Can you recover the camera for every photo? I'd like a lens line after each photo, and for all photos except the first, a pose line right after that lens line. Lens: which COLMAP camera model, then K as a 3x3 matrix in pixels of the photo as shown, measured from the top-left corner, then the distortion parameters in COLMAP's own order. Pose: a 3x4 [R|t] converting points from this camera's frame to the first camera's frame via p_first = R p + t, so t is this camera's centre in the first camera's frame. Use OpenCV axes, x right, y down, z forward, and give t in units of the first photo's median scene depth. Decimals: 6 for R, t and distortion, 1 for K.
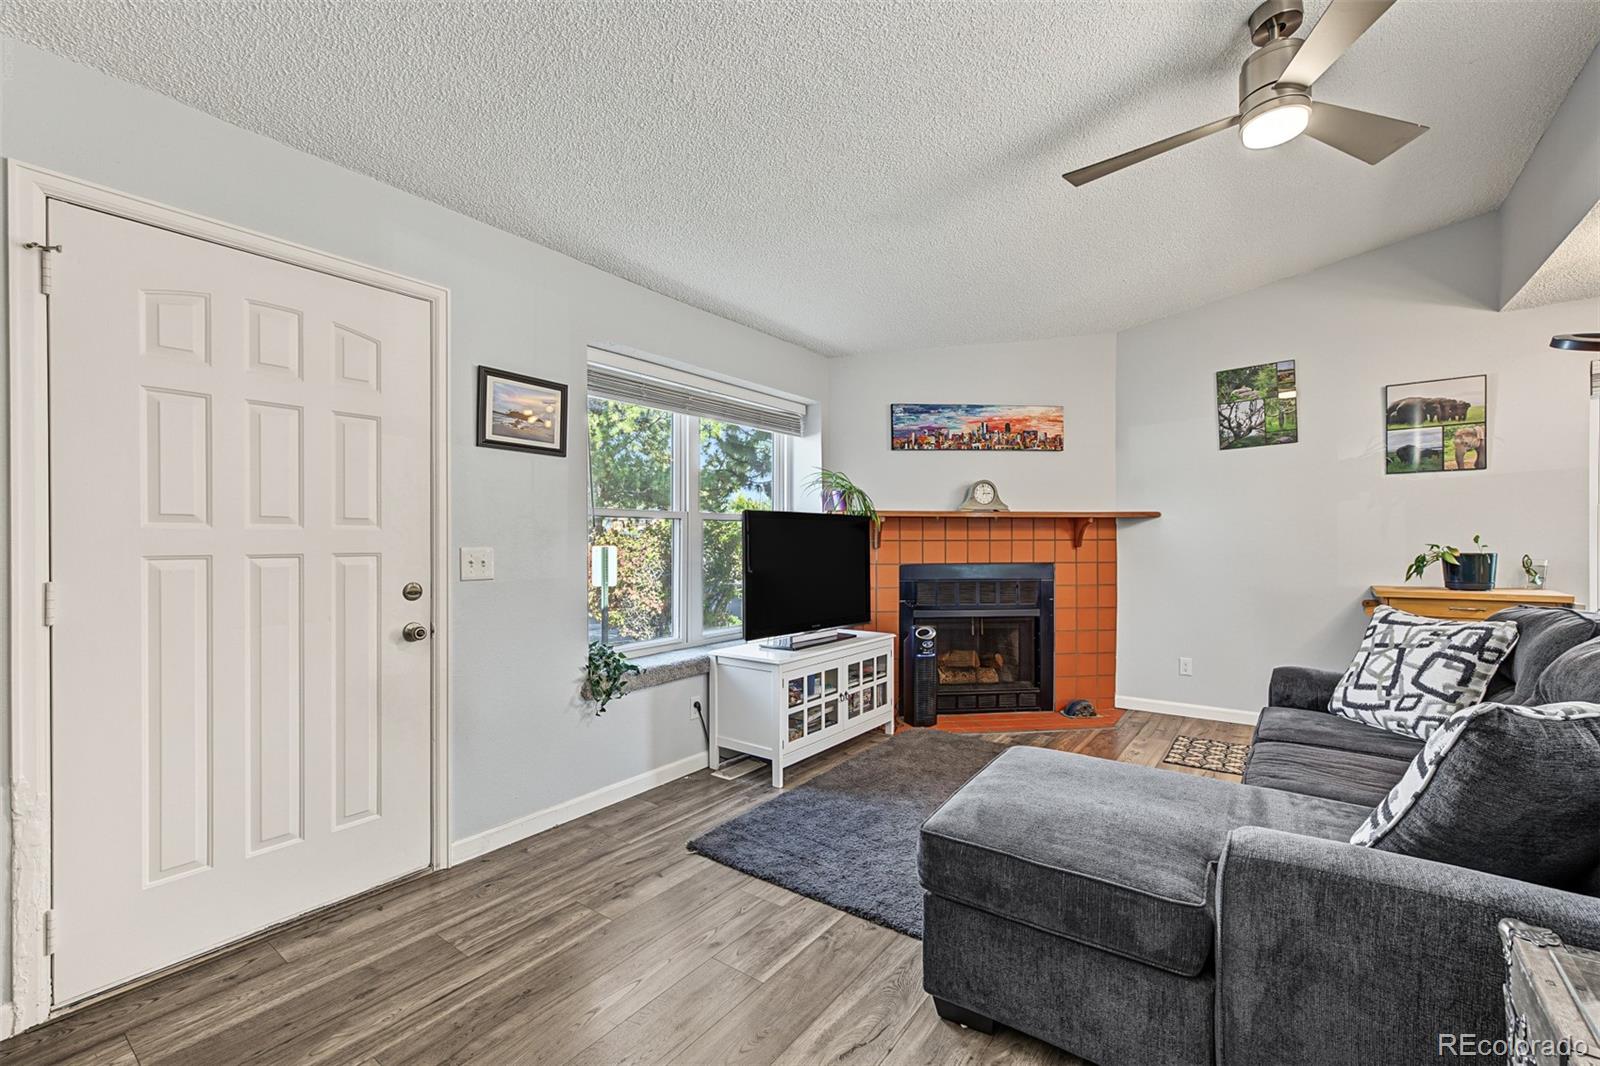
lens RADIAL K [[675.4, 0, 801.2], [0, 675.4, 542.5], [0, 0, 1]] dist [0.019769, -0.007697]
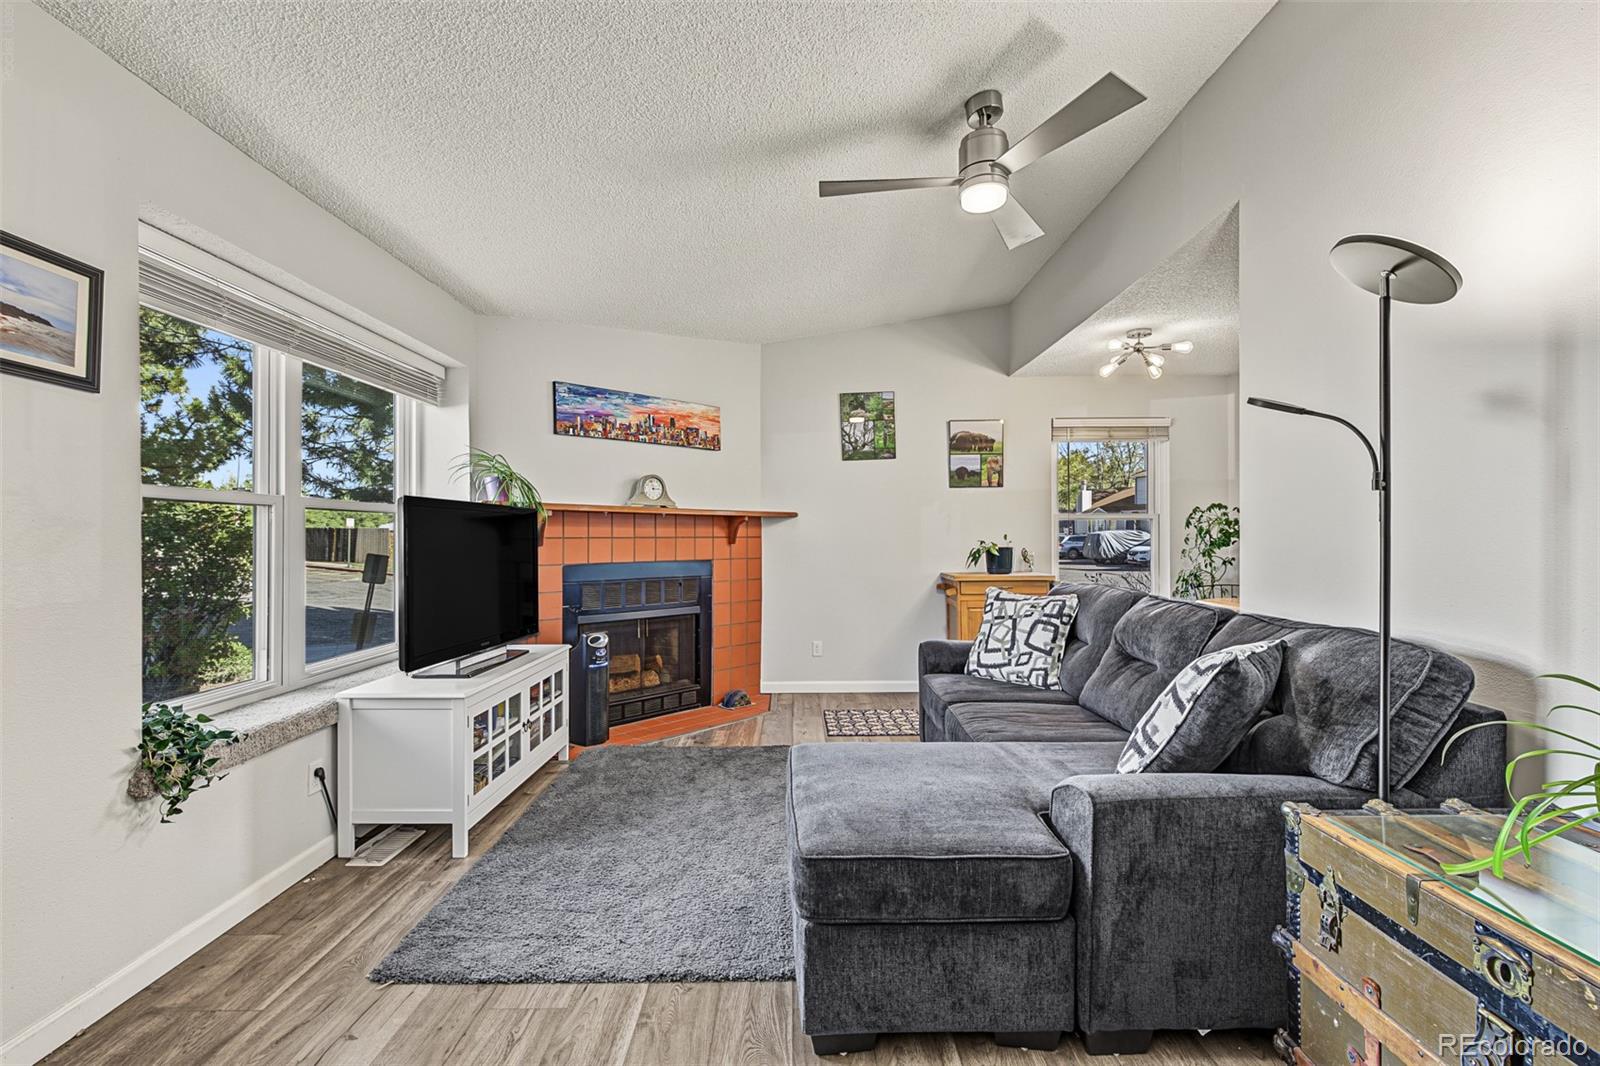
lens RADIAL K [[680.8, 0, 803.1], [0, 680.8, 539.7], [0, 0, 1]] dist [0.008265, -0.000779]
pose [[0.799735, -0.000504, 0.600353, -0.154902], [0.001432, 0.999998, -0.001068, 0.001139], [-0.600352, 0.001714, 0.799734, 0.116251]]
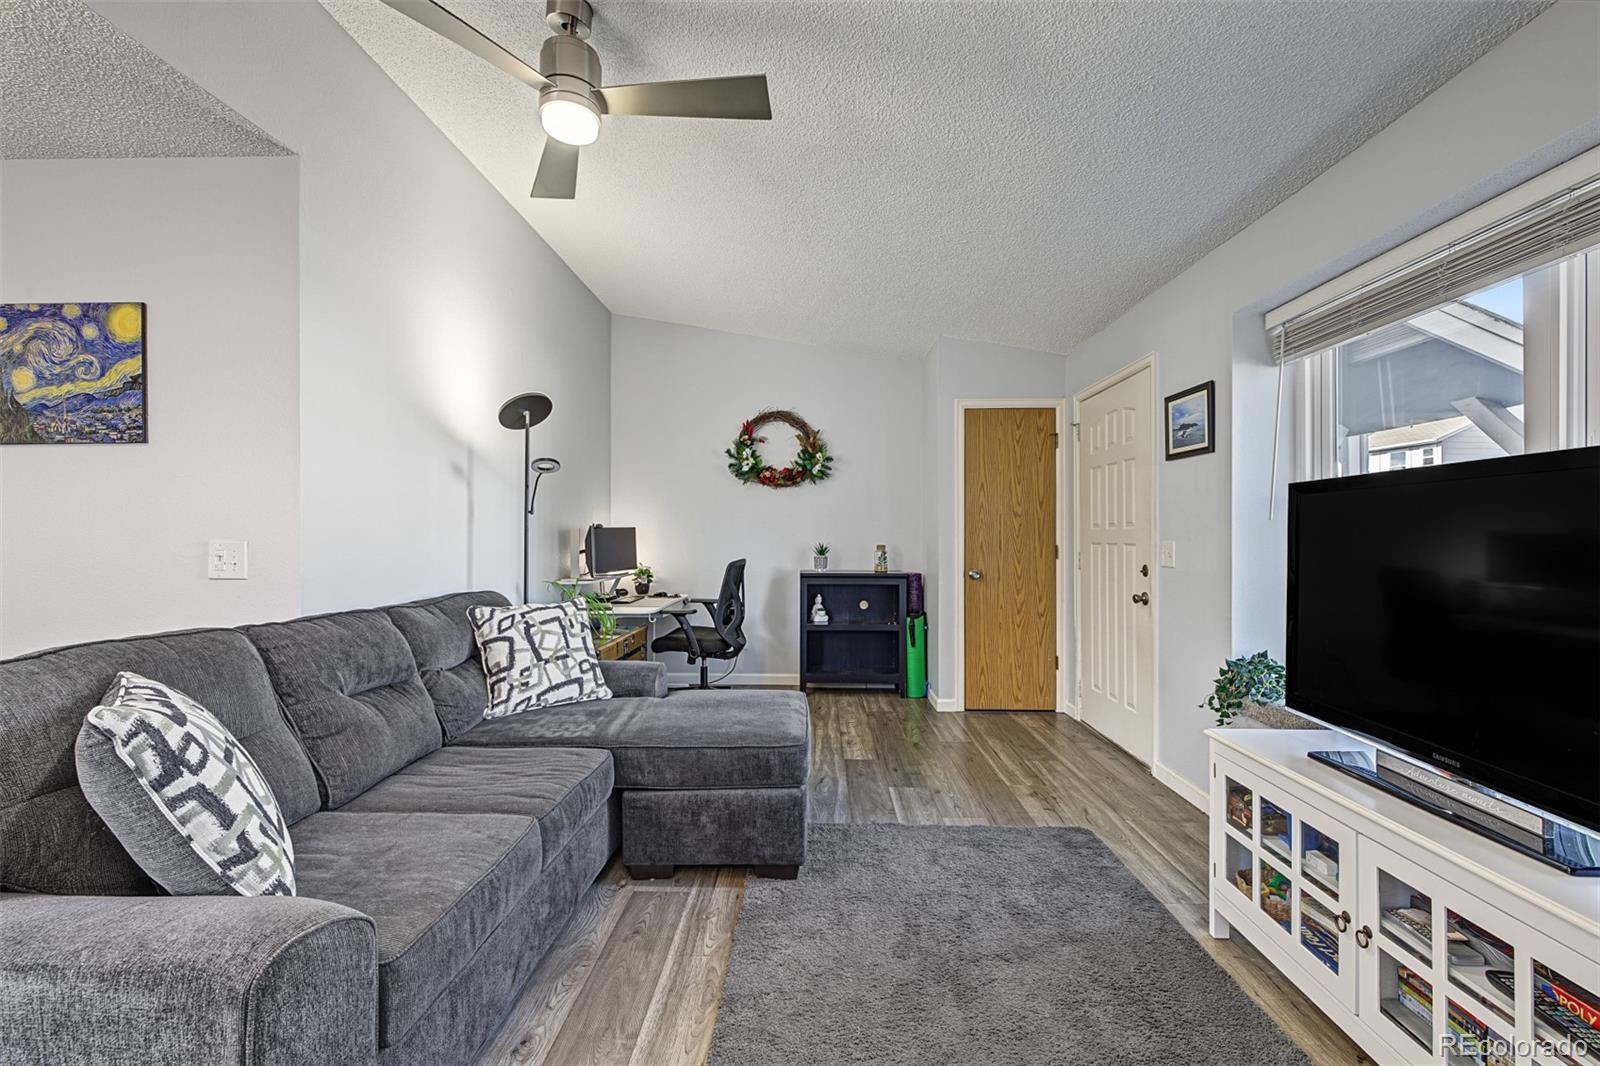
lens RADIAL K [[675.5, 0, 798.3], [0, 675.5, 537.7], [0, 0, 1]] dist [0.013007, -0.000331]
pose [[-0.824916, 0.003359, -0.565246, 0.513209], [0.001048, 0.999990, 0.004413, -0.003965], [0.565255, 0.003048, -0.824911, 1.053110]]
